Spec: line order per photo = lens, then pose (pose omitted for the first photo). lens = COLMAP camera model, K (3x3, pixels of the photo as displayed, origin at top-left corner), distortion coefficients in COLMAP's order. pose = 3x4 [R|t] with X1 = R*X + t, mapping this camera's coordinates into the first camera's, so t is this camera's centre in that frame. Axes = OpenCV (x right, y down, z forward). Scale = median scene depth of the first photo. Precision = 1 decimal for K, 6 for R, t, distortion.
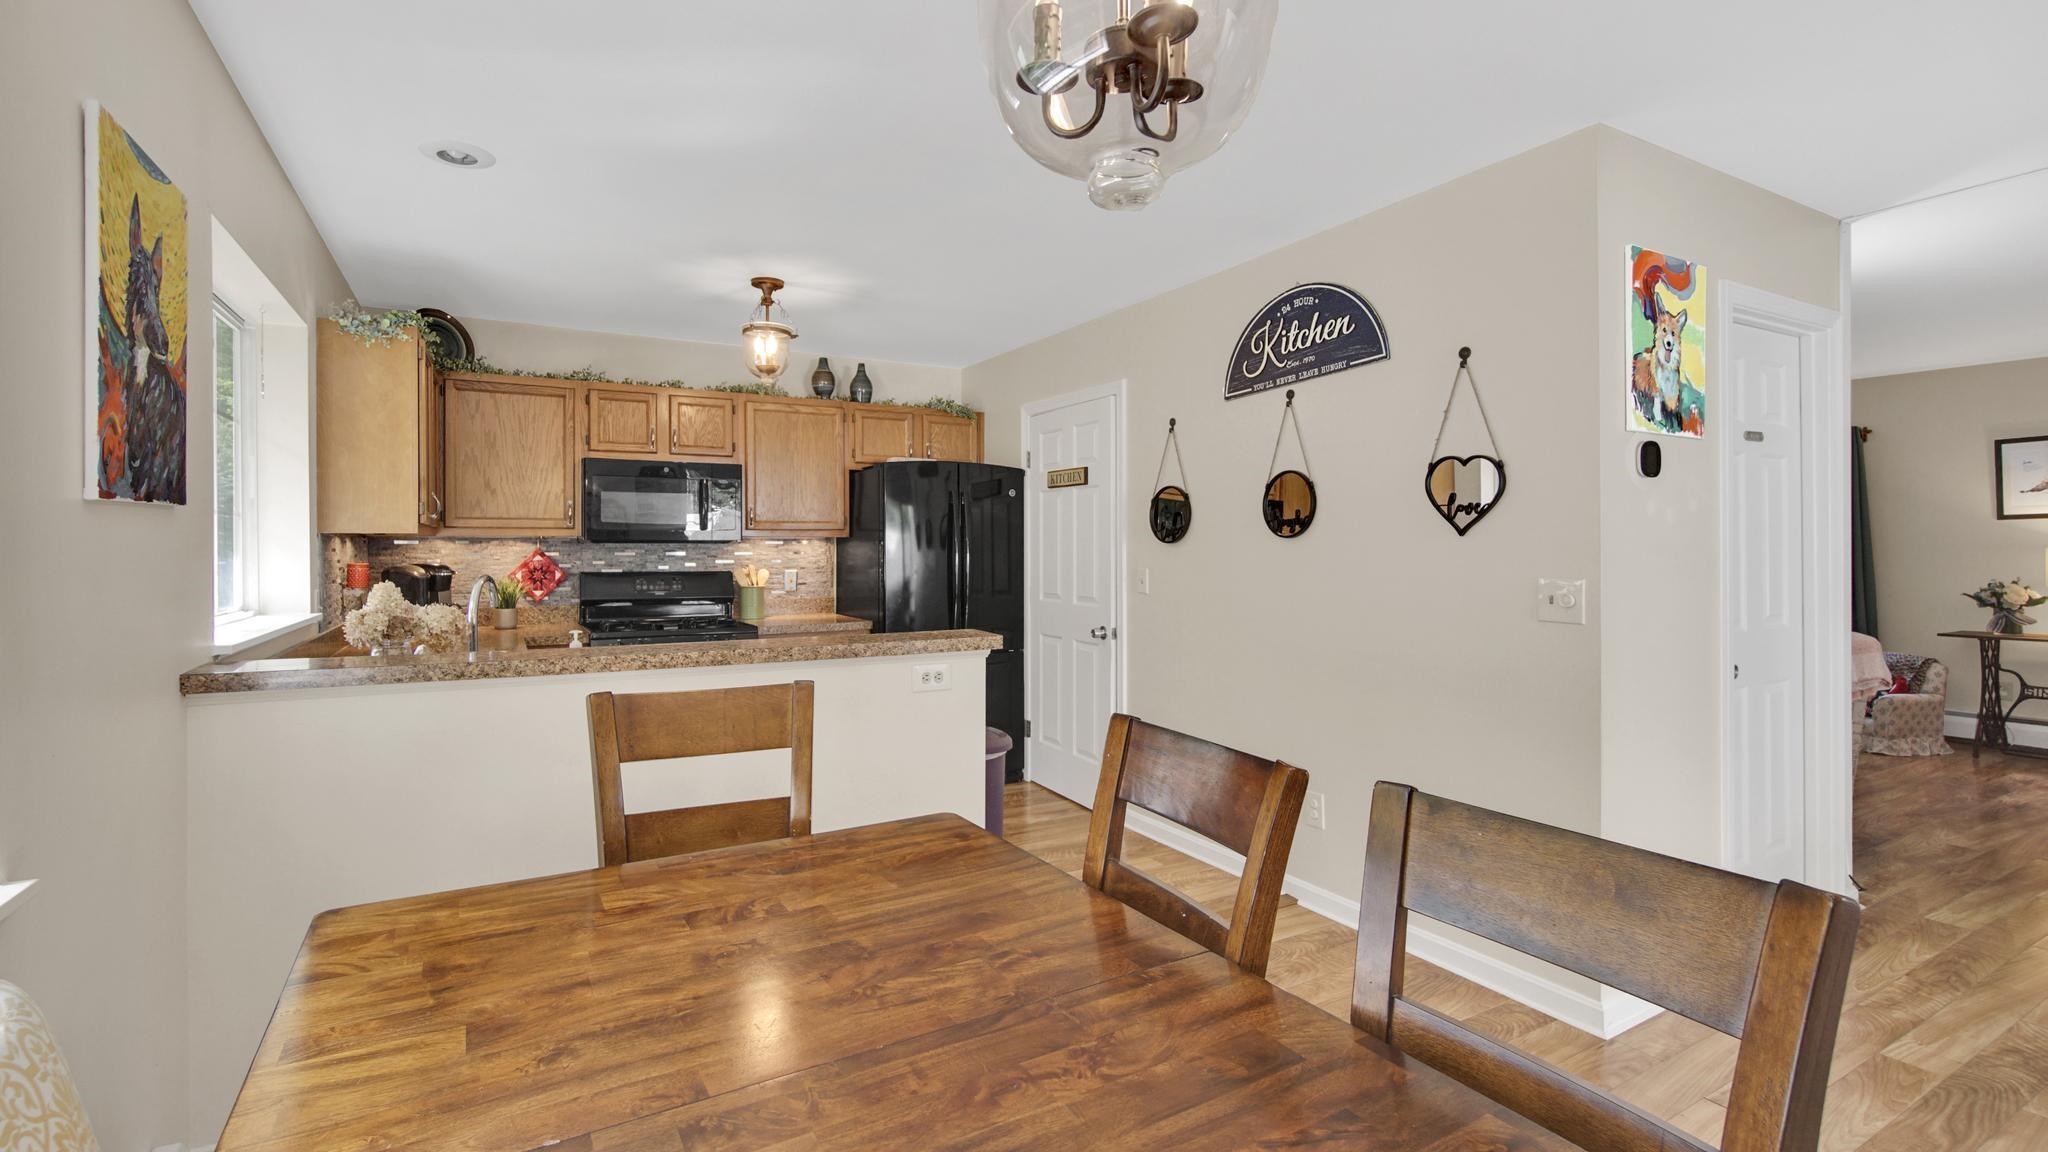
lens RADIAL K [[901.1, 0, 1010.1], [0, 901.1, 539.7], [0, 0, 1]] dist [-0.002196, 0.000031]
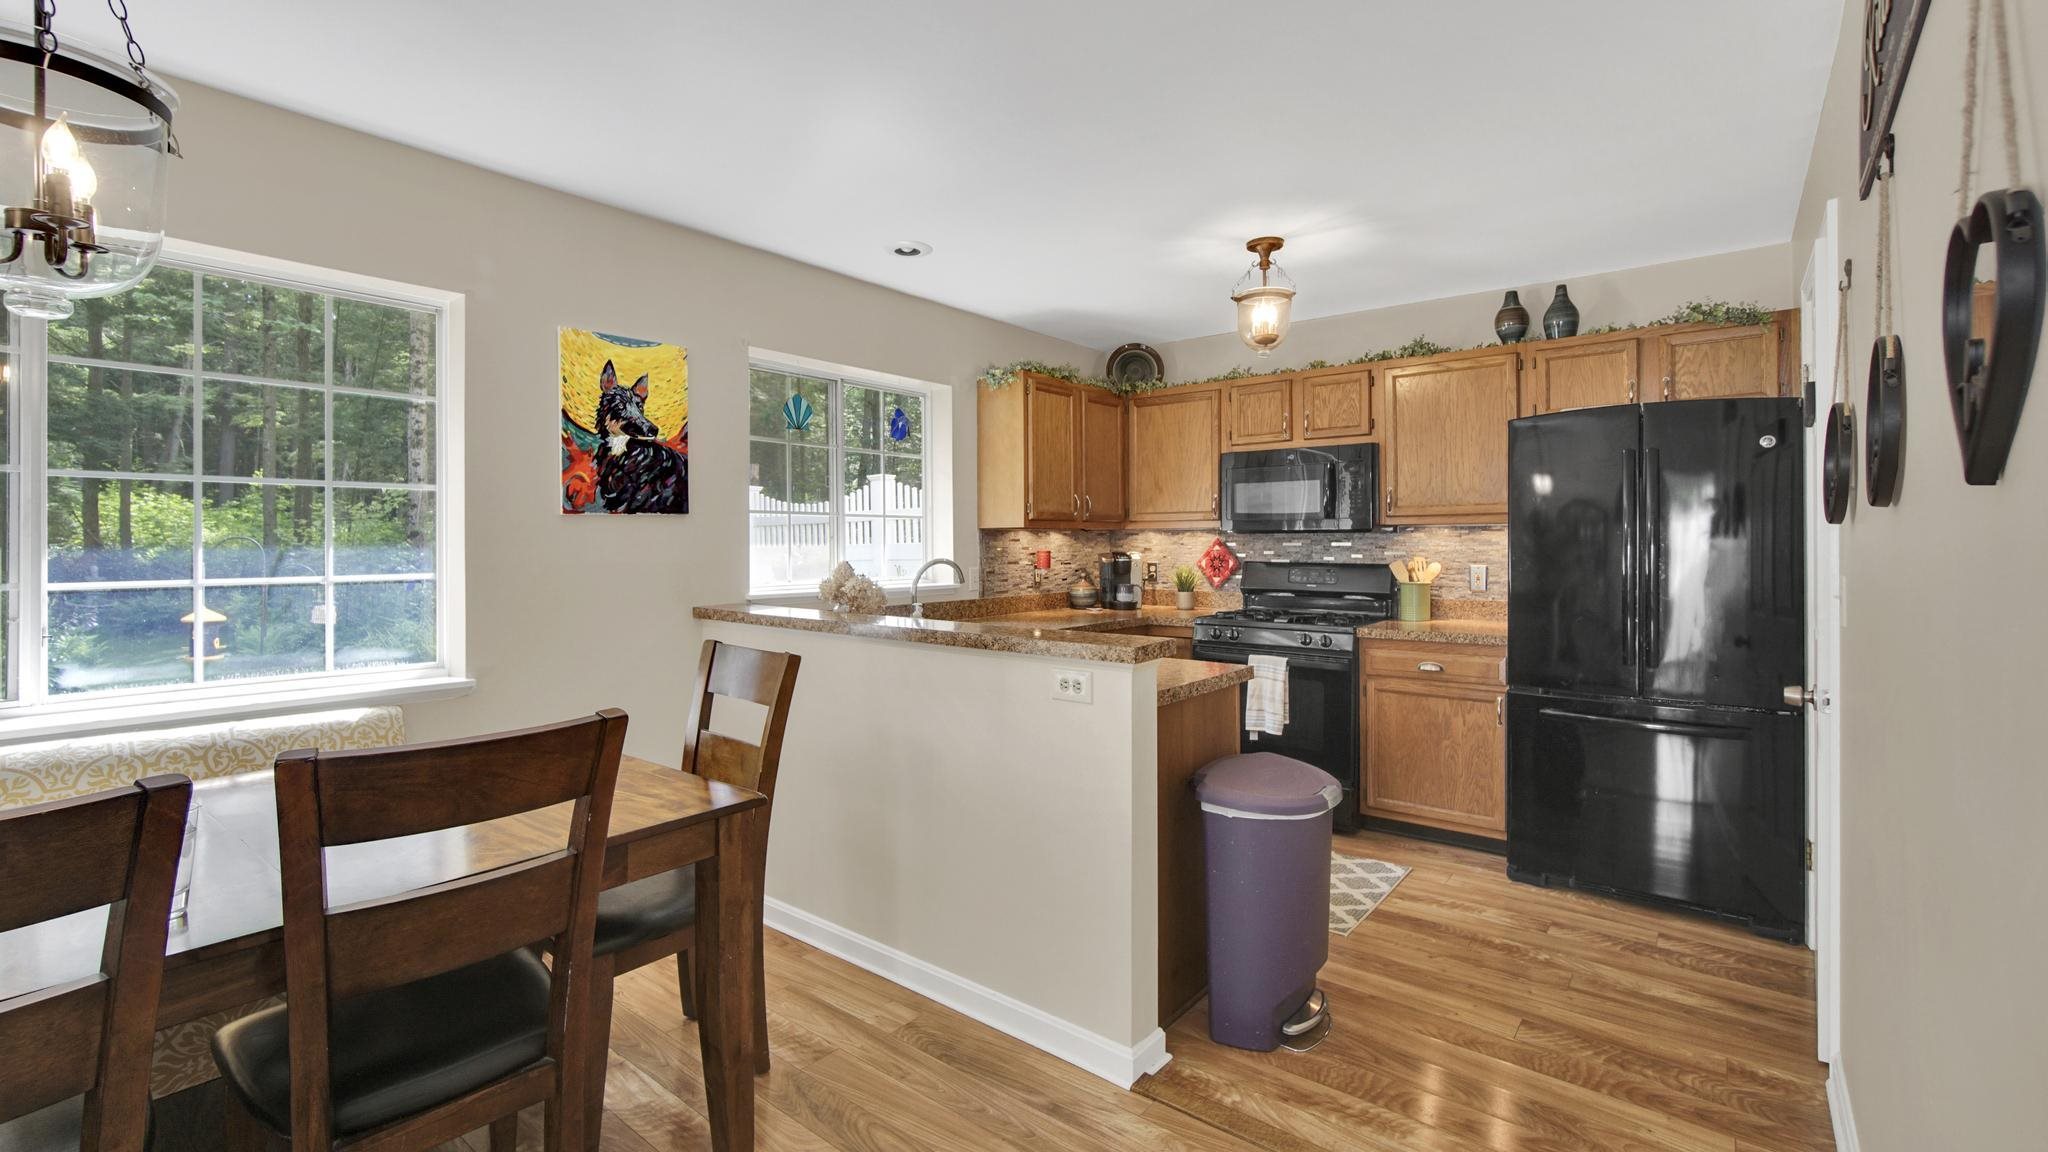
lens RADIAL K [[901.1, 0, 1010.1], [0, 901.1, 539.7], [0, 0, 1]] dist [-0.002196, 0.000031]
pose [[0.370091, -0.001341, -0.928995, 0.410615], [0.009778, 0.999949, 0.002452, 0.005756], [0.928944, -0.009992, 0.370085, 0.368080]]
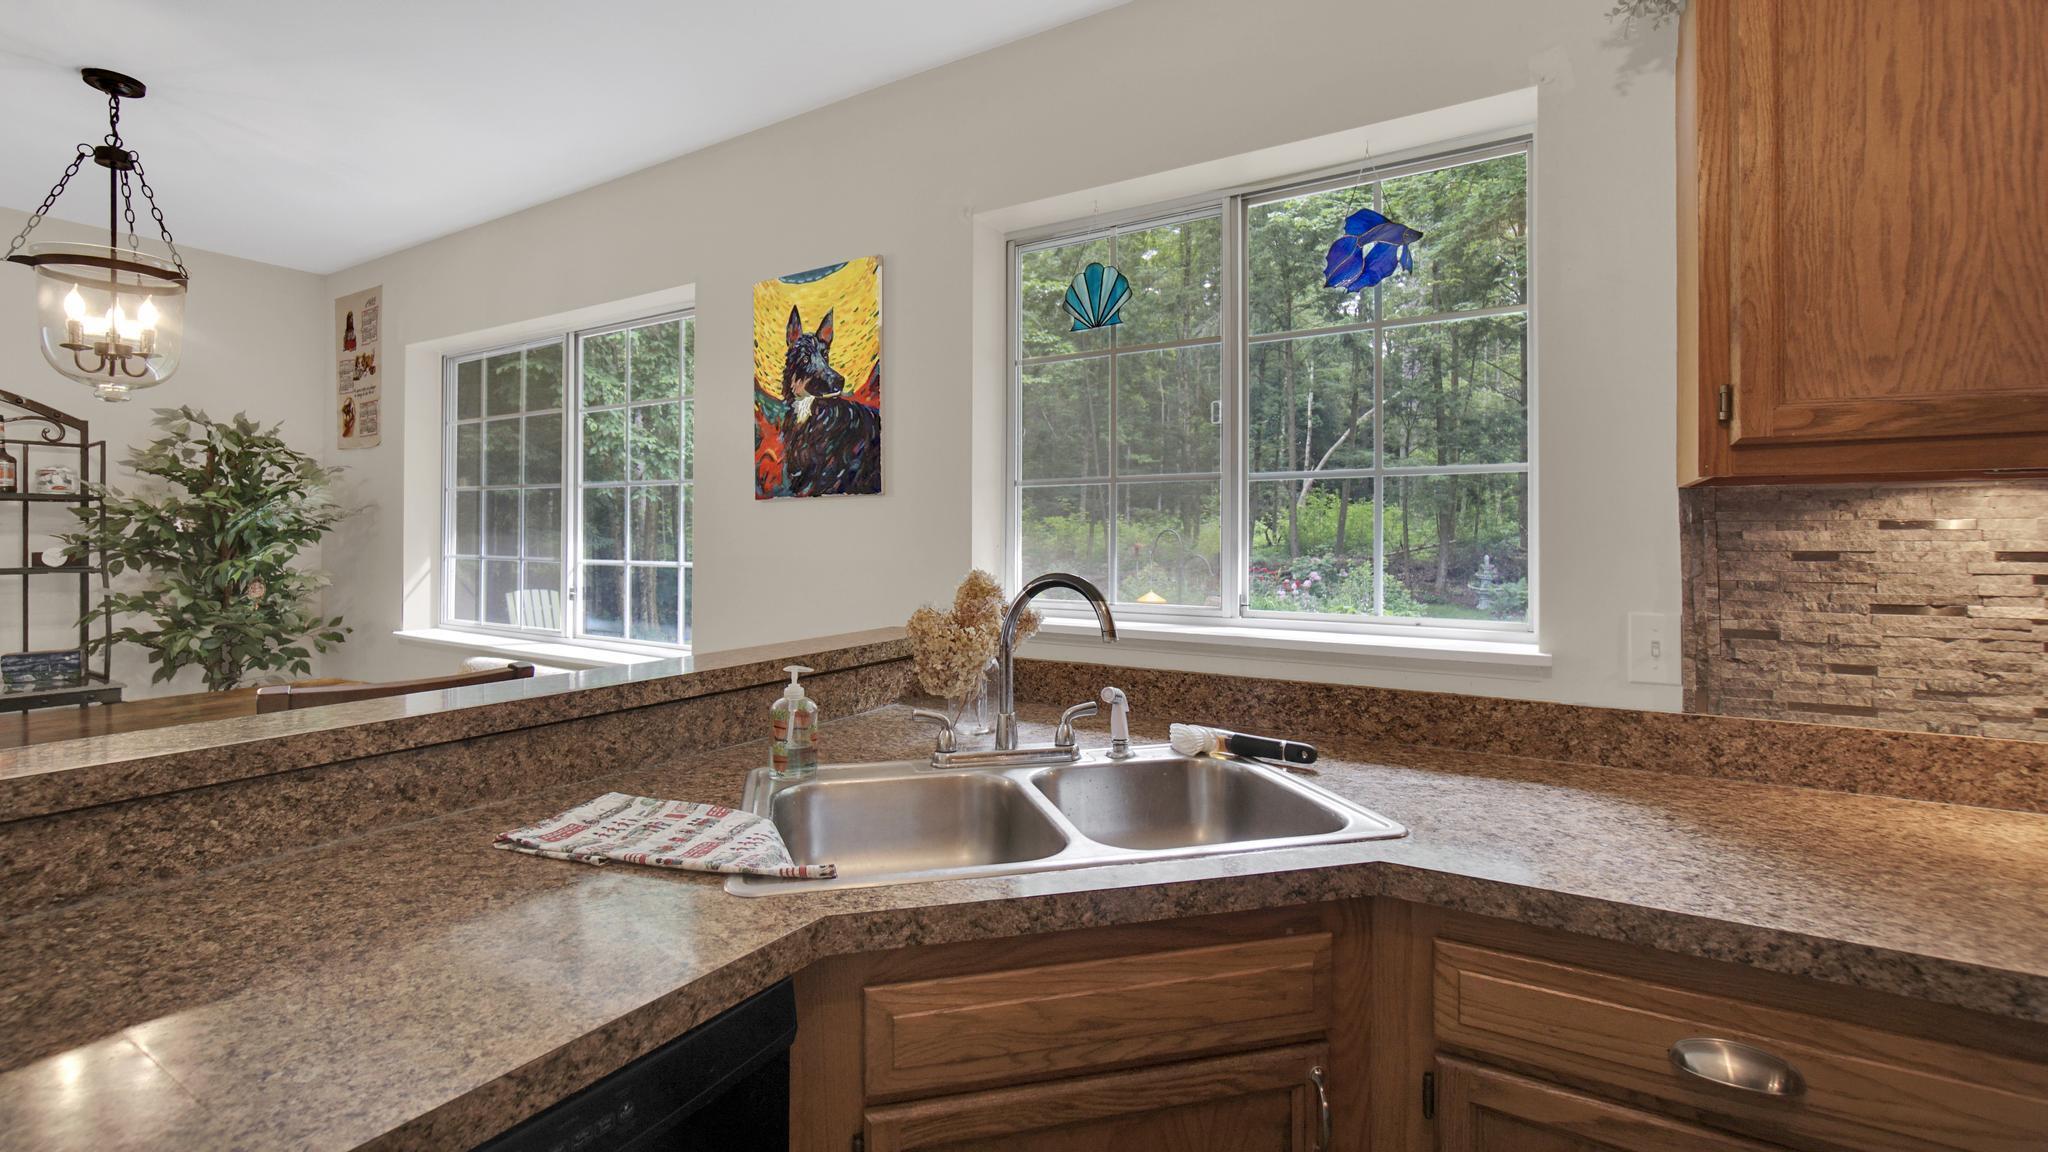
lens RADIAL K [[901.1, 0, 1010.1], [0, 901.1, 539.7], [0, 0, 1]] dist [-0.002196, 0.000031]
pose [[-0.882978, 0.002682, -0.469407, -0.188989], [0.004882, 0.999982, -0.003469, 0.013313], [0.469389, -0.005354, -0.882975, 0.881789]]
